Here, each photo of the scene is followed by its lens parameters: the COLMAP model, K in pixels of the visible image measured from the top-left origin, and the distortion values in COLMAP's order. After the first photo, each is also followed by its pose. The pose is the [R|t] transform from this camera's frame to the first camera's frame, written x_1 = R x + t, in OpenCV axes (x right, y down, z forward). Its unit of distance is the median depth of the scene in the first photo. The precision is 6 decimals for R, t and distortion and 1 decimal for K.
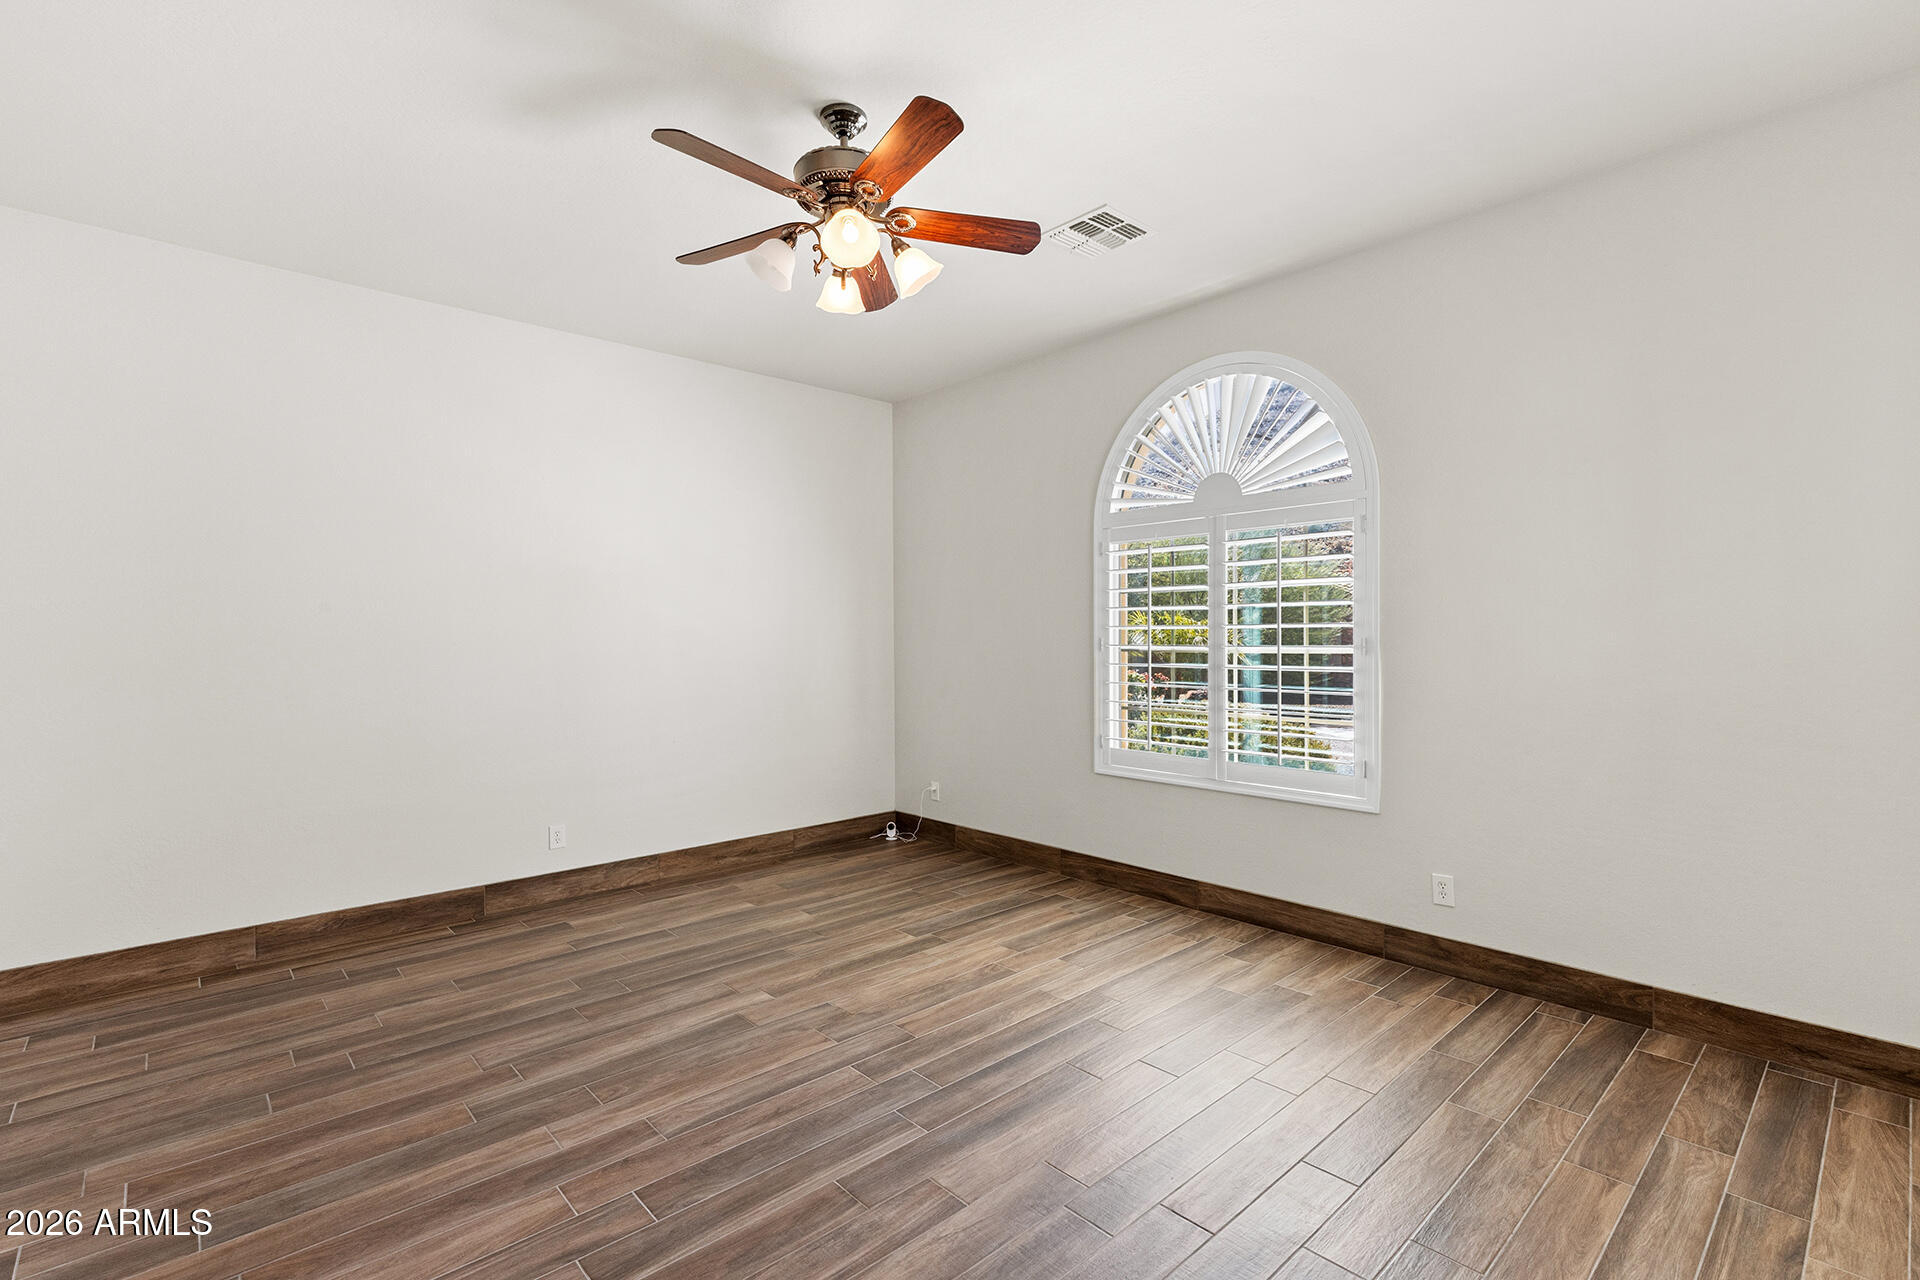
lens RADIAL K [[876.0, 0, 955.5], [0, 876.0, 638.3], [0, 0, 1]] dist [0.006682, -0.000056]
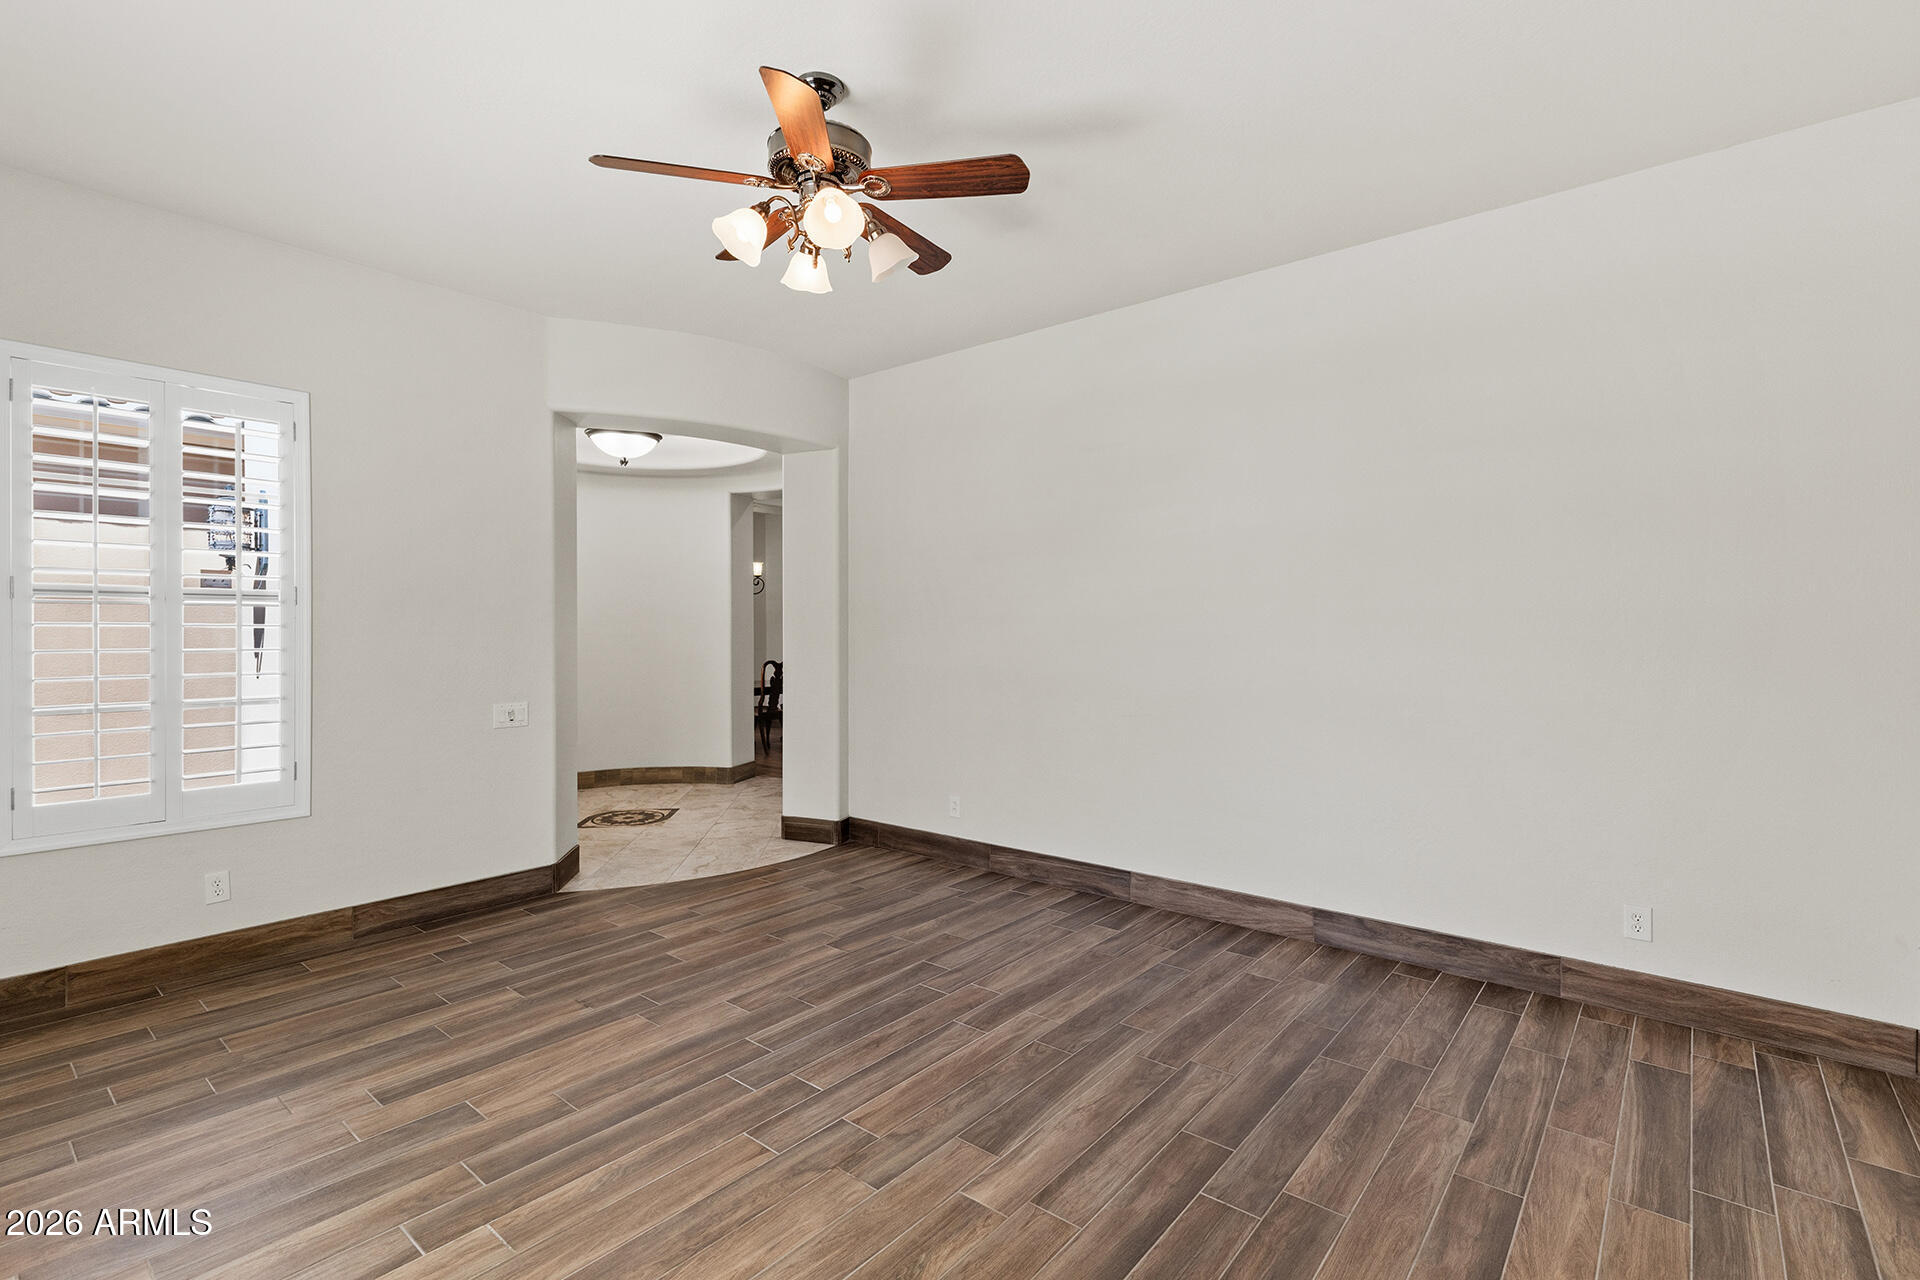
lens RADIAL K [[876.0, 0, 955.5], [0, 876.0, 638.3], [0, 0, 1]] dist [0.006682, -0.000056]
pose [[-0.990726, 0.008604, -0.135601, -0.141029], [0.007293, 0.999922, 0.010167, -0.001625], [0.135678, 0.009084, -0.990711, 1.976260]]
